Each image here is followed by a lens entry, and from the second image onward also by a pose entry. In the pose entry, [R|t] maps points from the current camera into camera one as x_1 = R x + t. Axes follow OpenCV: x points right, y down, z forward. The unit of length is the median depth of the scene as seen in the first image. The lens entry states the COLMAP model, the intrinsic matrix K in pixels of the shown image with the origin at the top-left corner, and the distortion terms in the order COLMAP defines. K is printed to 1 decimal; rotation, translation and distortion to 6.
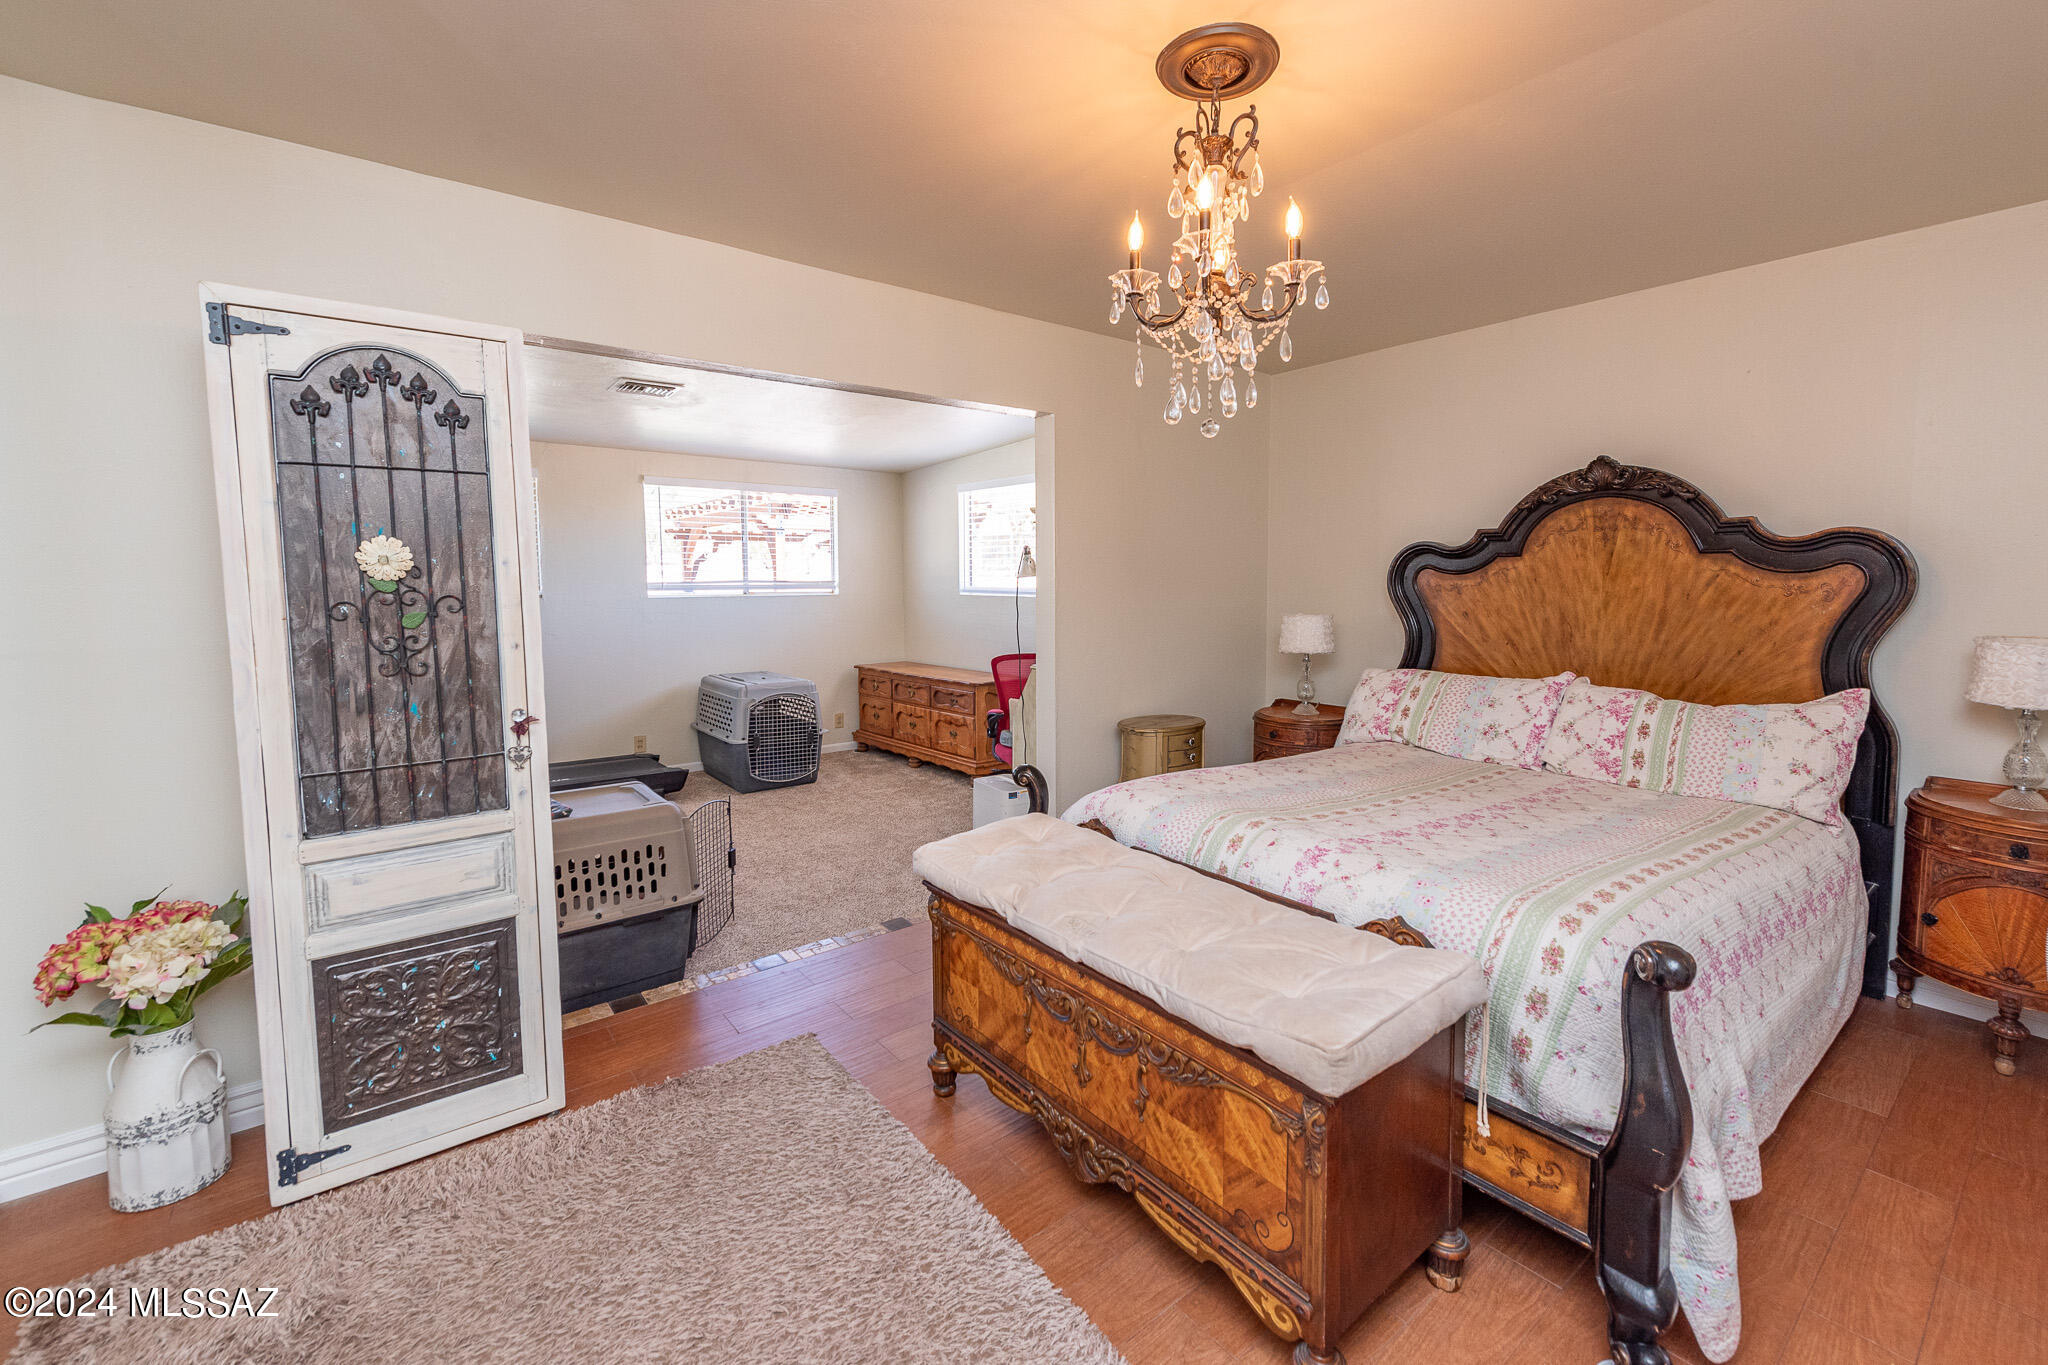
lens RADIAL K [[815.7, 0, 1043.9], [0, 815.7, 678.4], [0, 0, 1]] dist [0.003388, -0.000526]
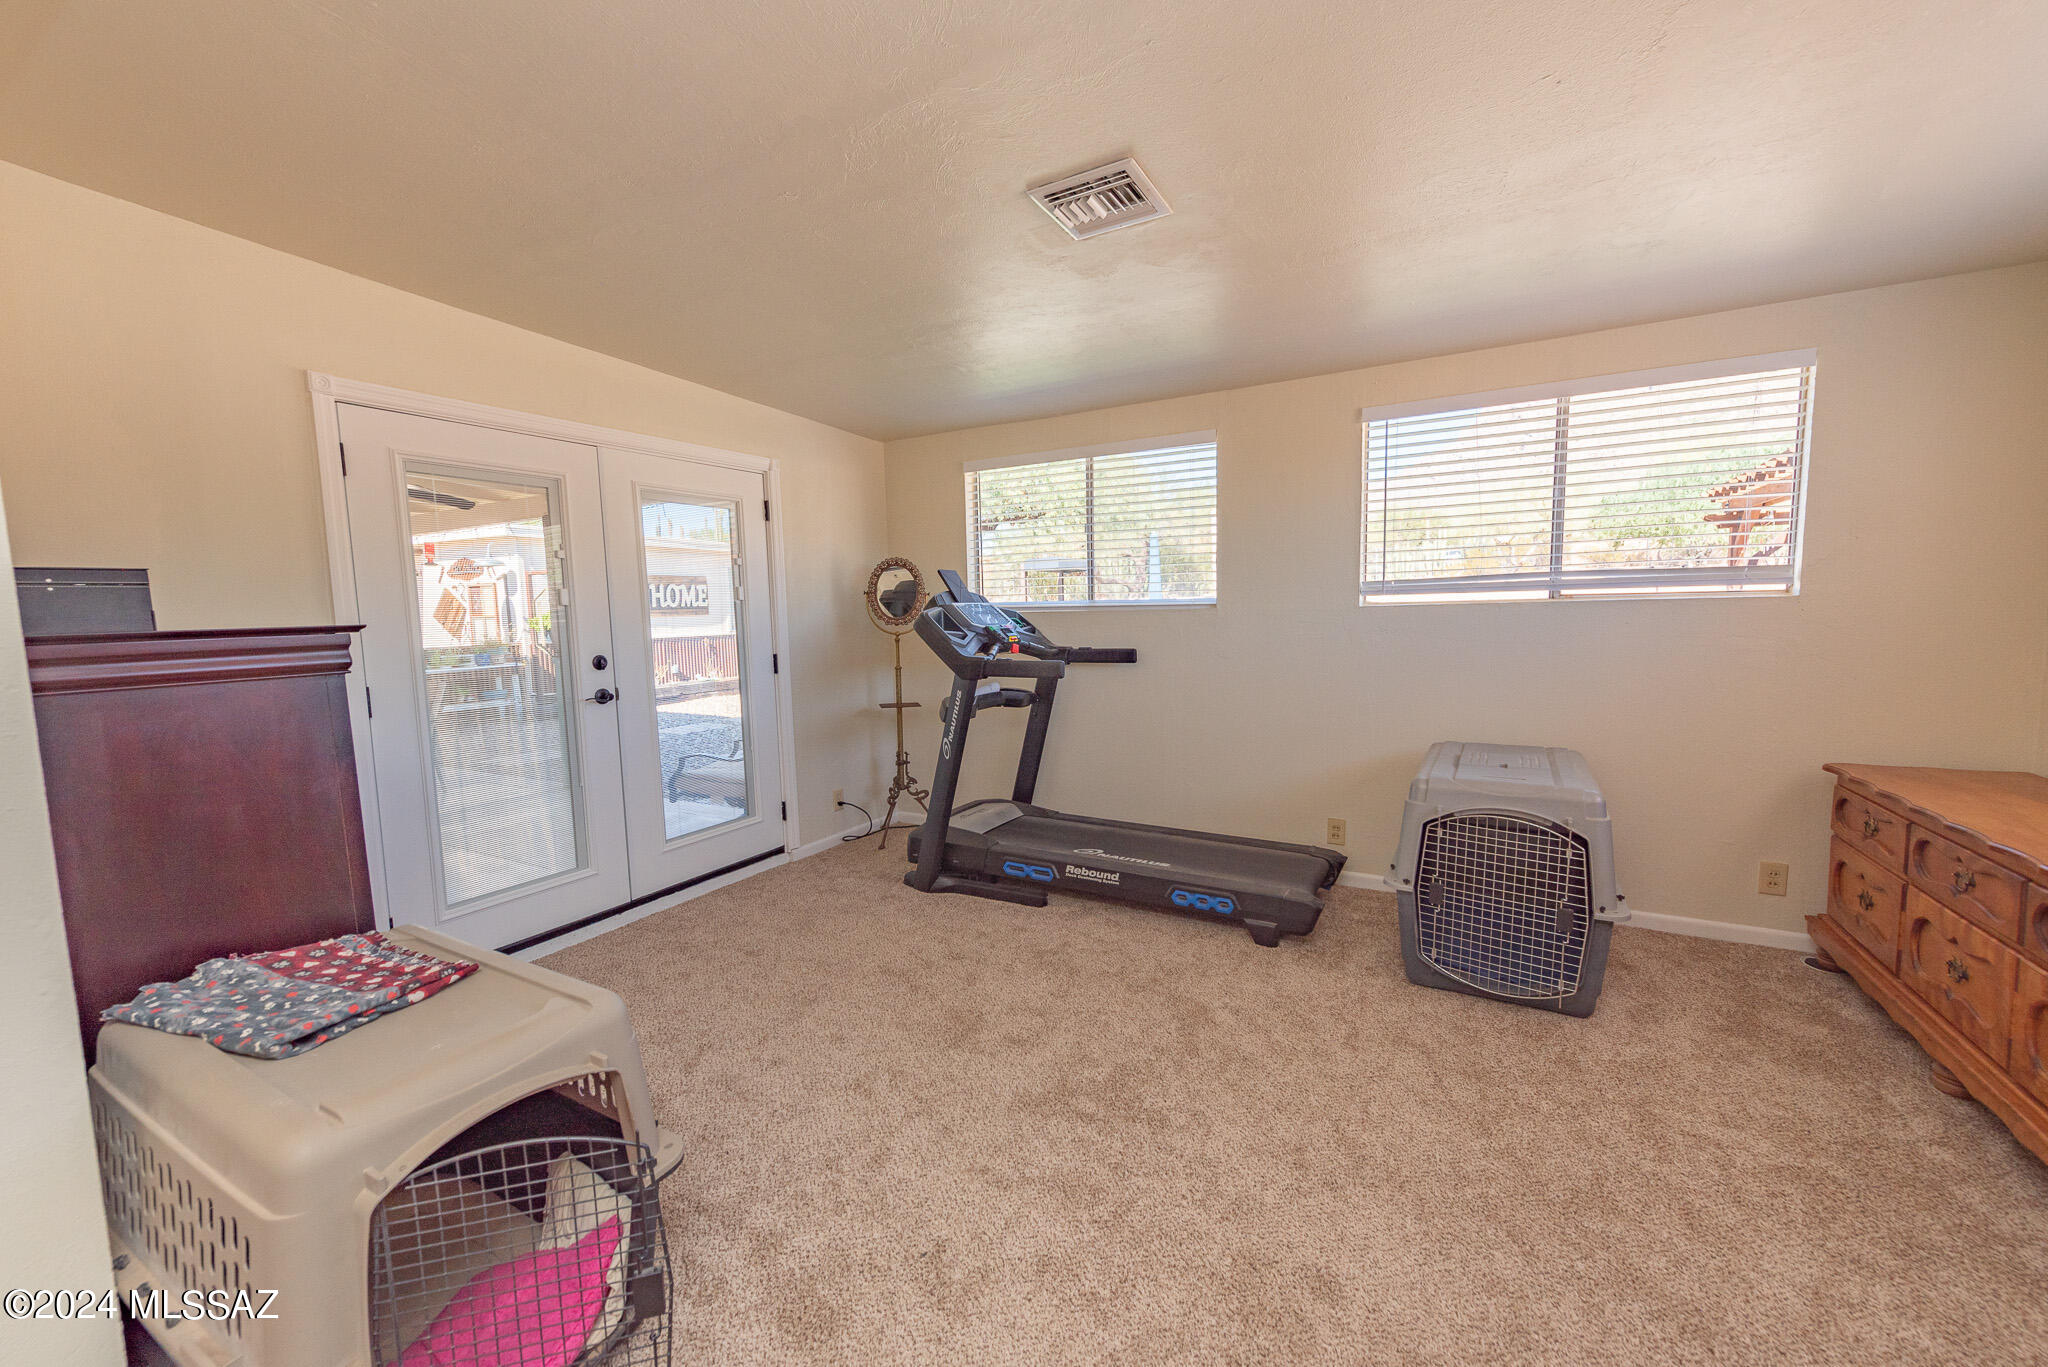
lens RADIAL K [[815.7, 0, 1032.2], [0, 815.7, 686.9], [0, 0, 1]] dist [0.003388, -0.000526]
pose [[0.374392, 0.087986, -0.923087, 0.001458], [-0.092988, 0.994032, 0.057034, -0.047243], [0.922596, 0.064483, 0.380339, 0.517255]]
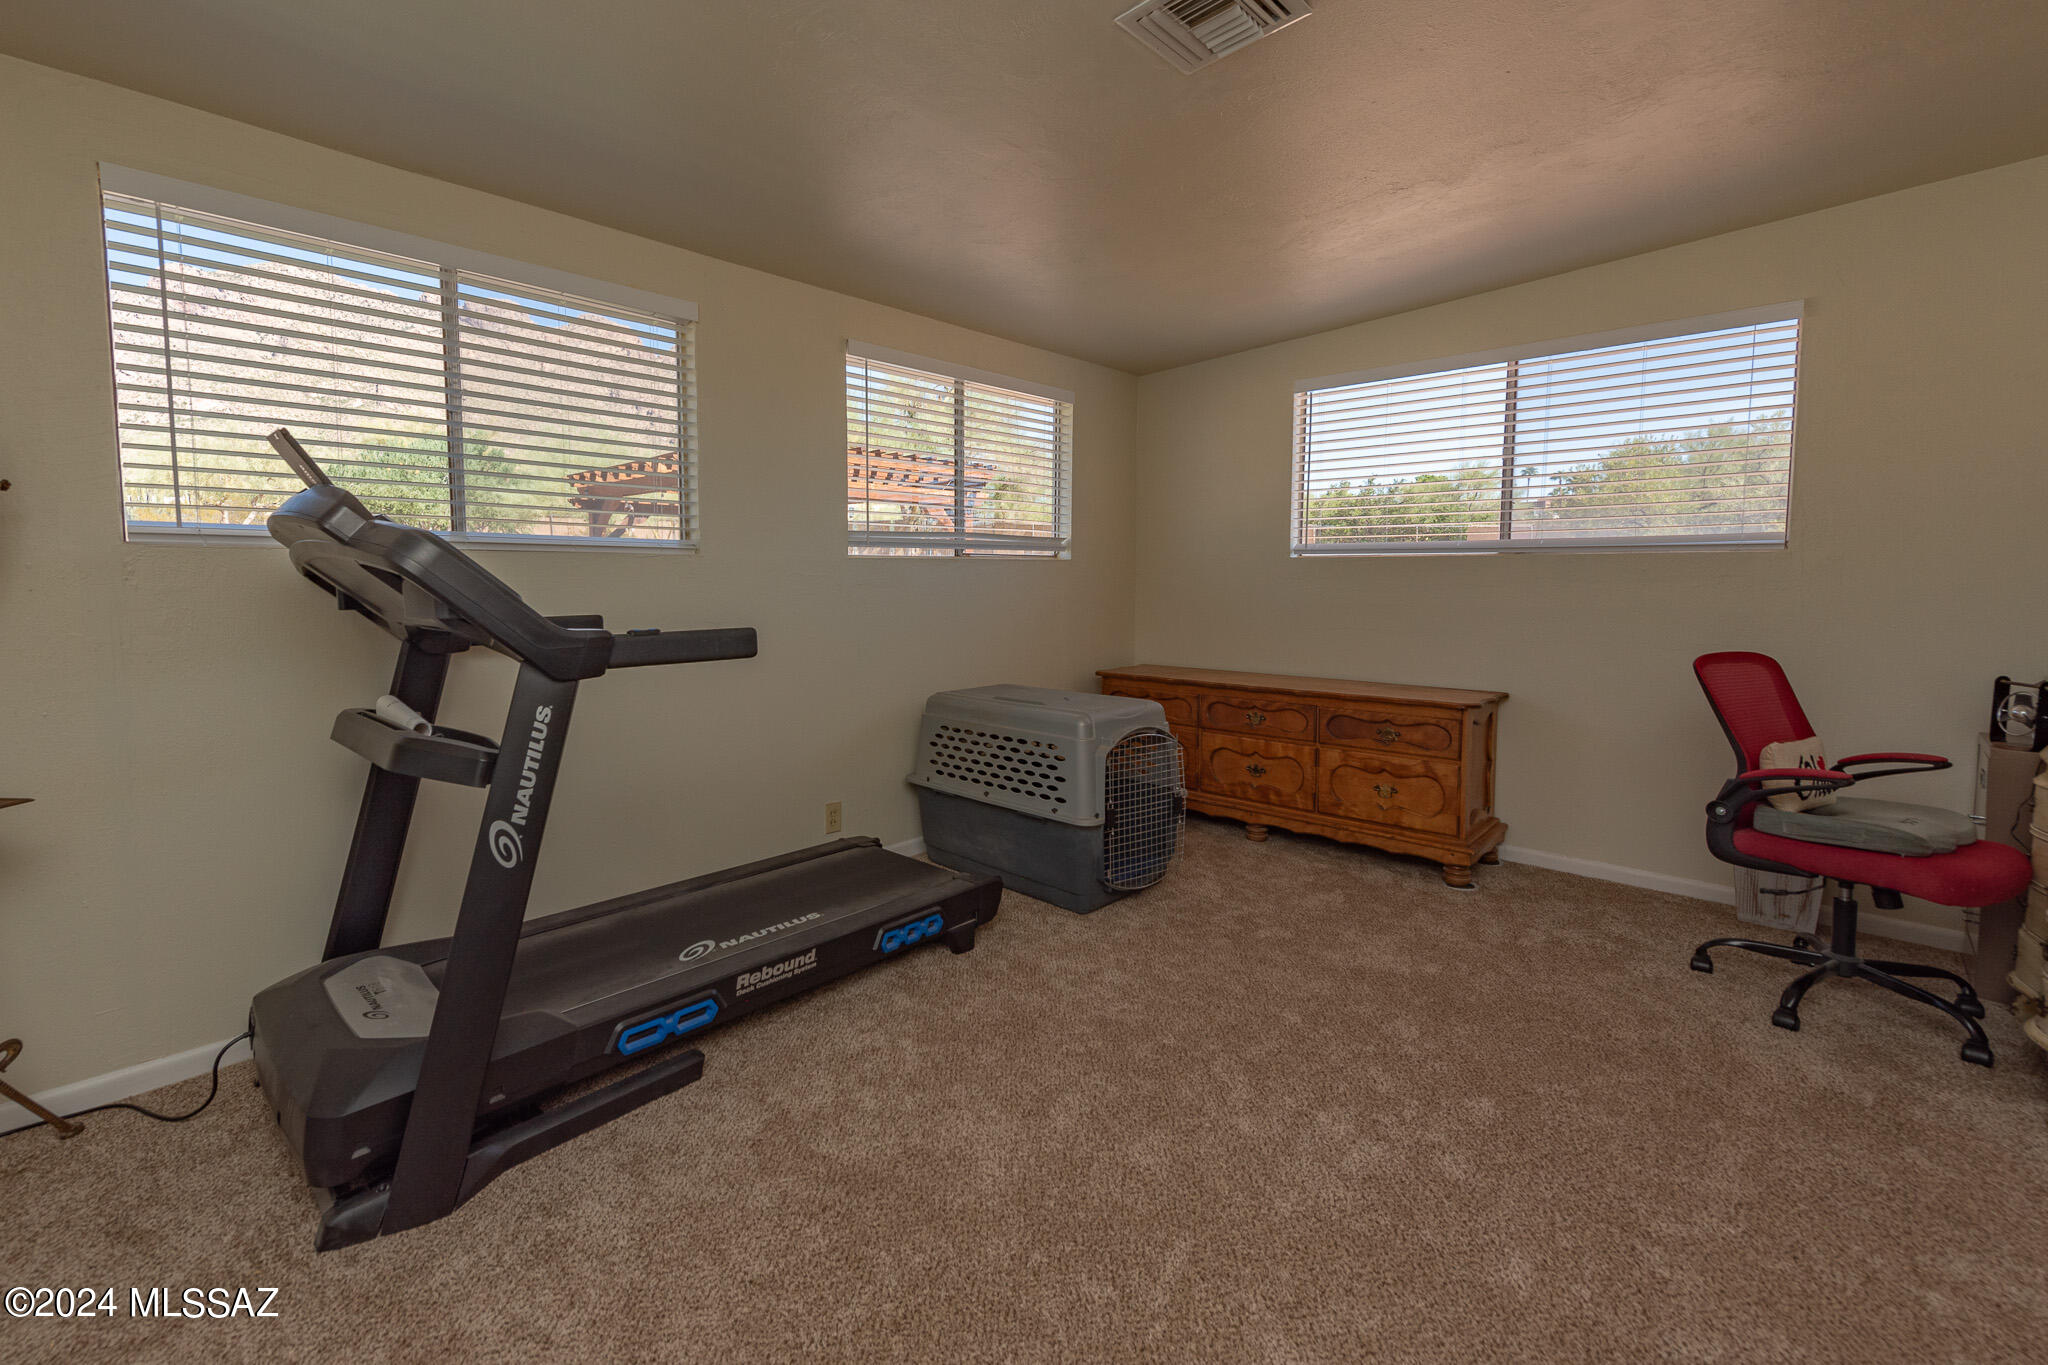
lens RADIAL K [[863.1, 0, 942.2], [0, 863.1, 640.1], [0, 0, 1]] dist [0.001989, -0.000012]
pose [[0.995549, -0.008089, 0.093899, -0.459626], [0.012313, 0.998934, -0.044499, -0.014344], [-0.093439, 0.045458, 0.994587, 0.395338]]
